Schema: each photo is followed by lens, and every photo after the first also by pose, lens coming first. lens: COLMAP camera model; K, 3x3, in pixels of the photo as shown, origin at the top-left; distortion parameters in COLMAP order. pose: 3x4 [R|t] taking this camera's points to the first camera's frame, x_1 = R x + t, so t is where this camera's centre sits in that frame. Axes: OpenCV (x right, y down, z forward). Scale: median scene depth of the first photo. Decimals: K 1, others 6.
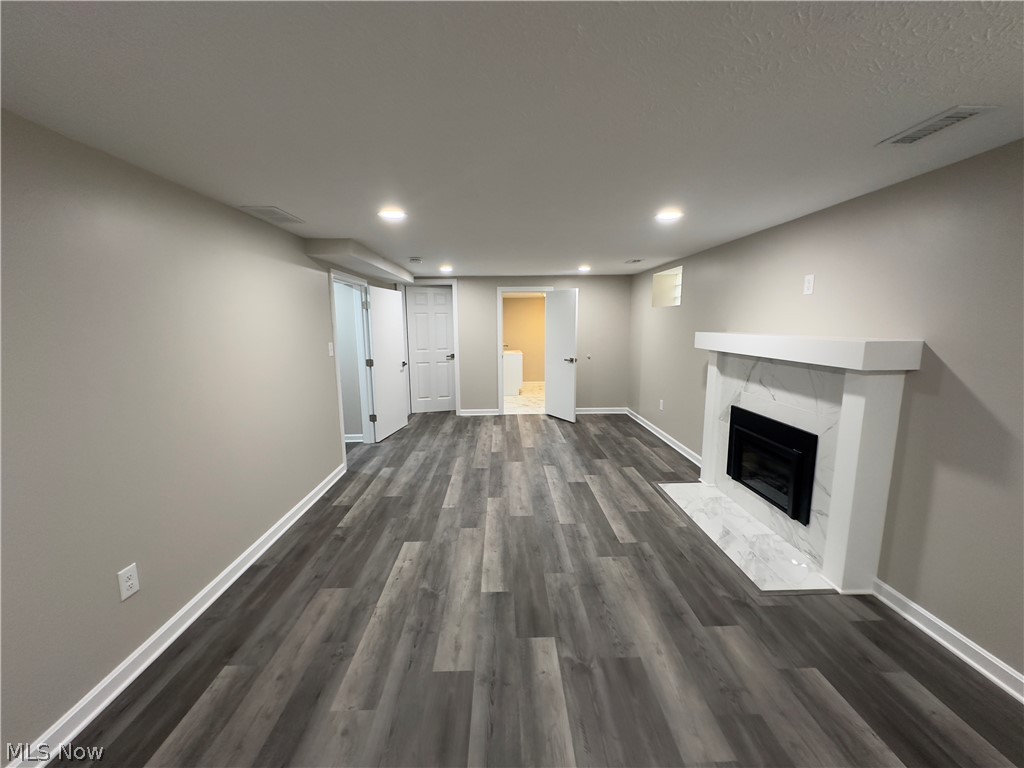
lens RADIAL K [[408.6, 0, 511.3], [0, 408.6, 385.6], [0, 0, 1]] dist [-0.001290, -0.000148]
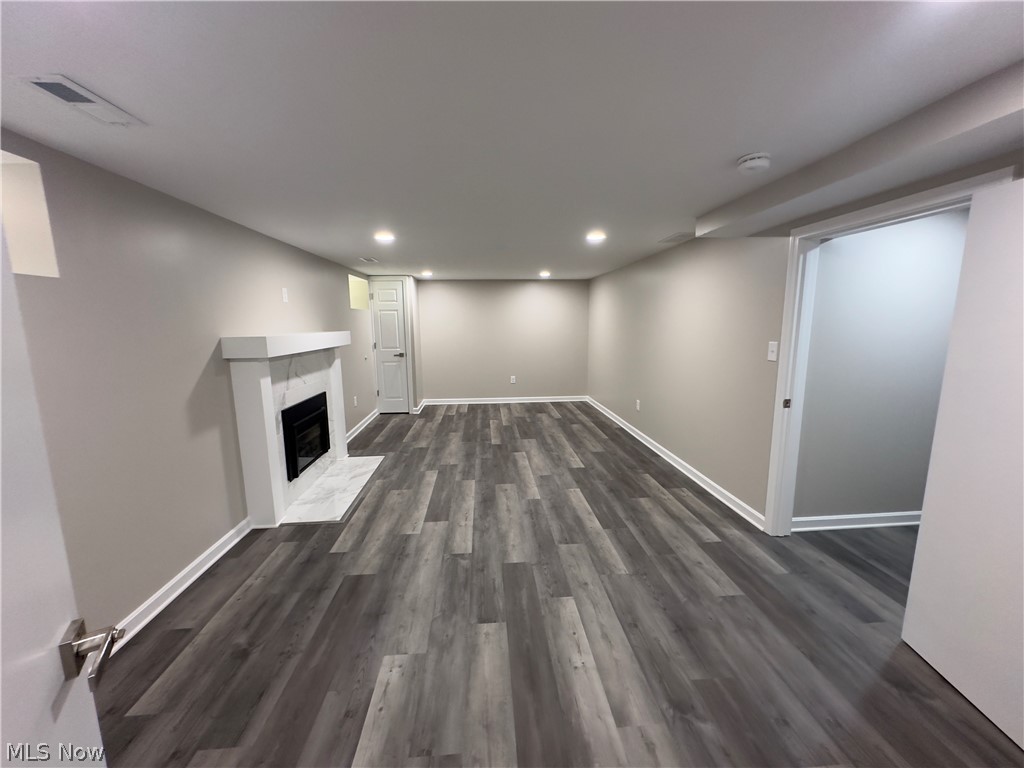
lens RADIAL K [[408.6, 0, 512.0], [0, 408.6, 383.8], [0, 0, 1]] dist [-0.001290, -0.000148]
pose [[-0.998645, 0.027672, -0.044063, 0.046850], [0.013128, 0.953458, 0.301239, -0.286153], [0.050349, 0.300253, -0.952530, 1.884130]]
